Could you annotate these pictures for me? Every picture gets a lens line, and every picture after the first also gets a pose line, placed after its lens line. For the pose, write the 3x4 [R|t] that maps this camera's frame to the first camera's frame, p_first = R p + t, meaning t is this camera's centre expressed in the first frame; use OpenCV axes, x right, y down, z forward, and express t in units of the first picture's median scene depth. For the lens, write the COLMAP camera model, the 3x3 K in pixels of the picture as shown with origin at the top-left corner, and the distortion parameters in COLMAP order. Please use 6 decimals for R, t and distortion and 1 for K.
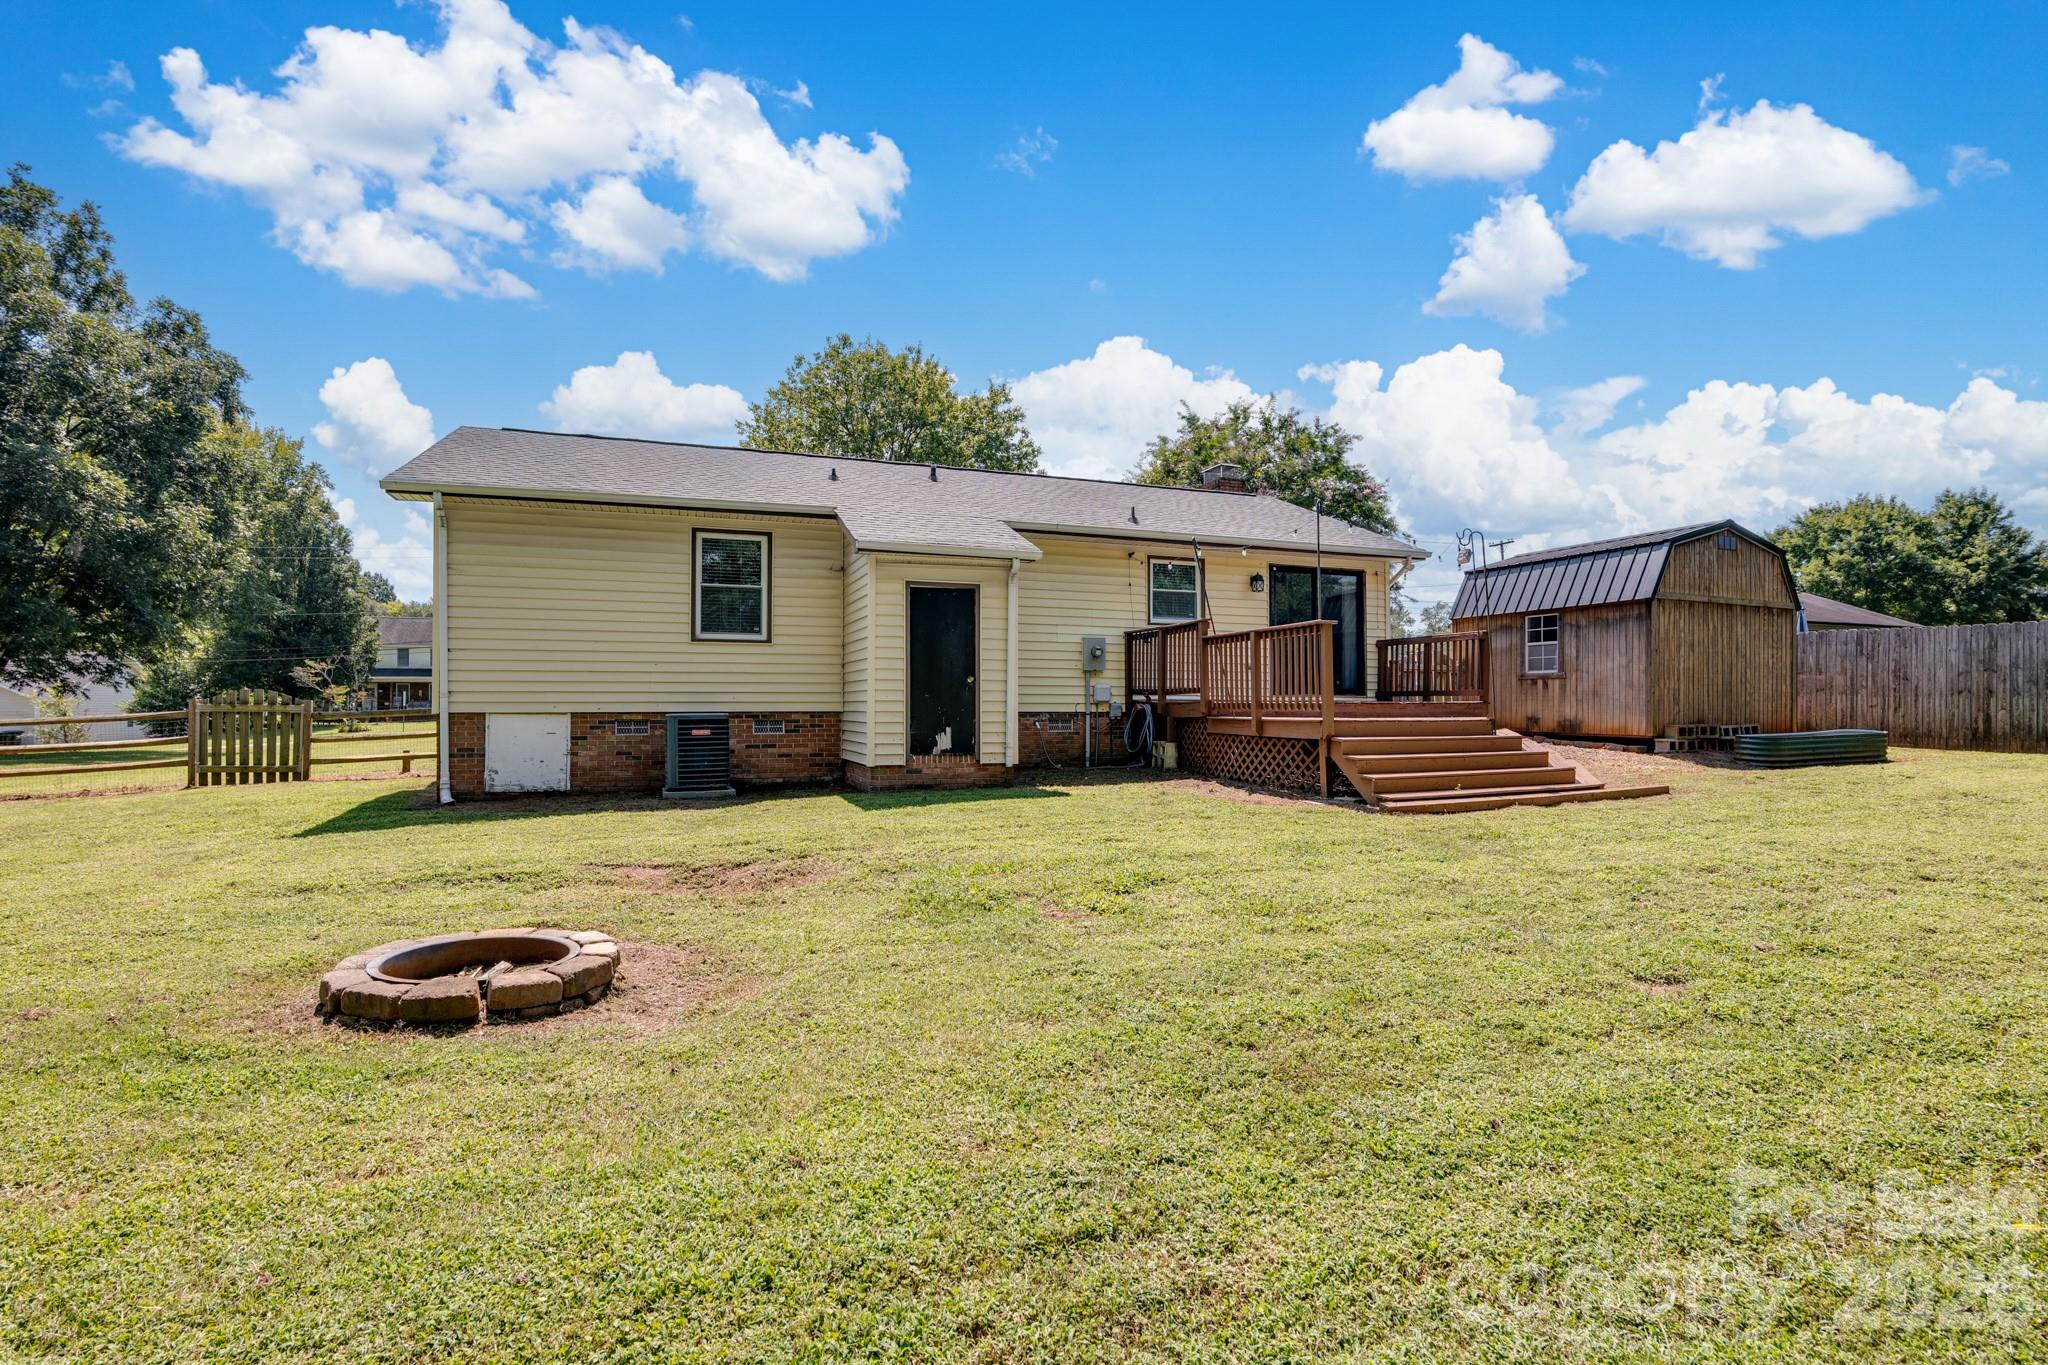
lens RADIAL K [[964.8, 0, 1020.9], [0, 964.8, 691.6], [0, 0, 1]] dist [-0.004013, -0.000383]
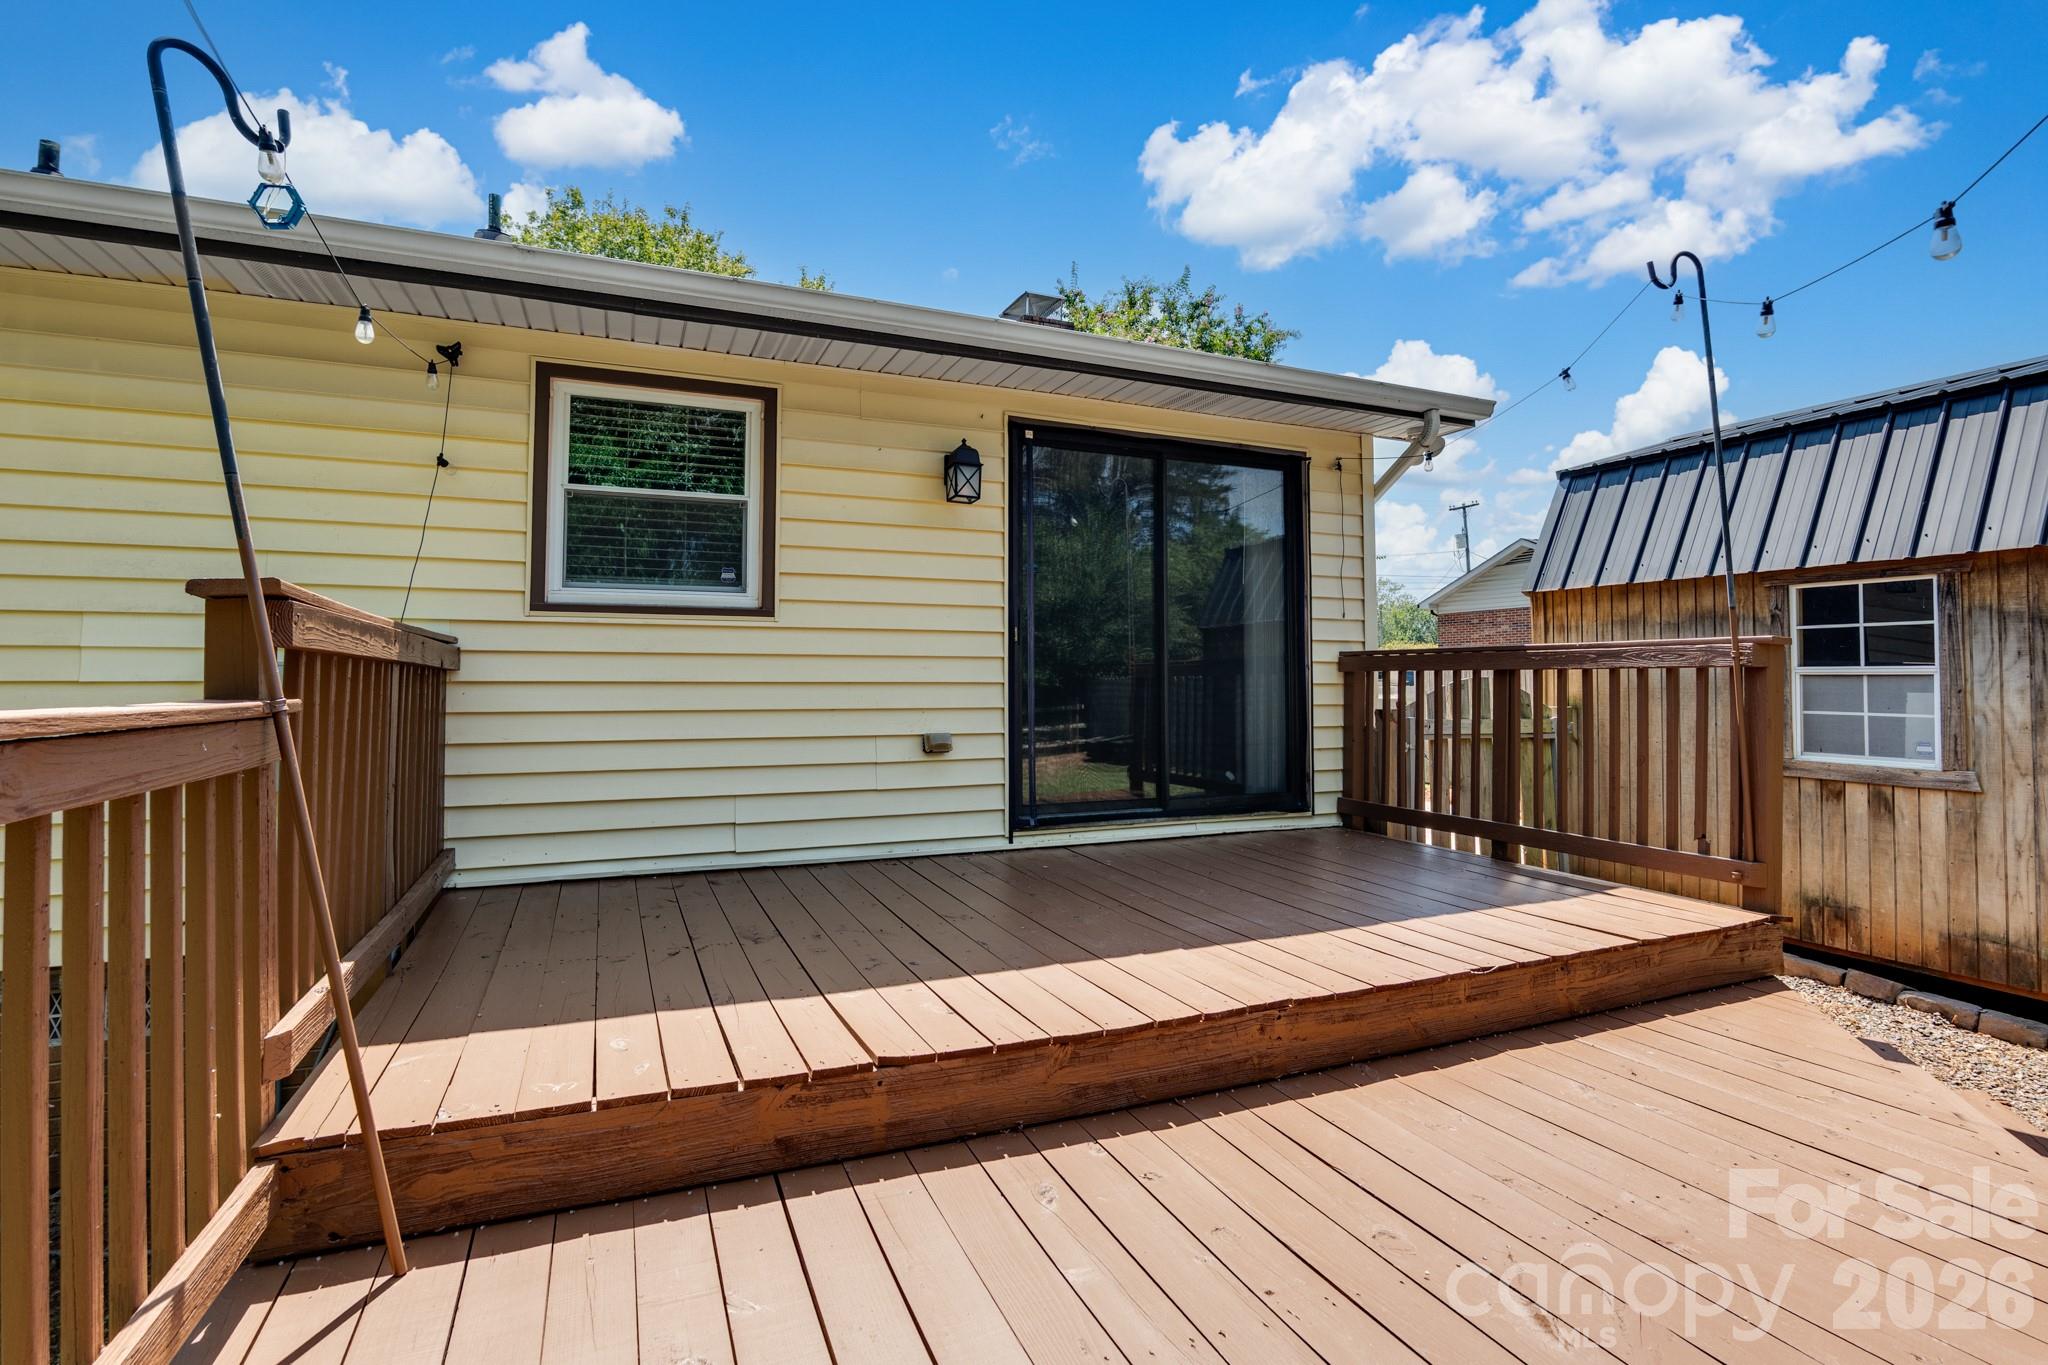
lens RADIAL K [[964.8, 0, 1025.7], [0, 964.8, 674.9], [0, 0, 1]] dist [-0.004013, -0.000383]
pose [[0.998162, -0.004951, 0.060396, 0.243338], [0.004529, 0.999964, 0.007132, -0.050260], [-0.060429, -0.006846, 0.998149, 0.684272]]
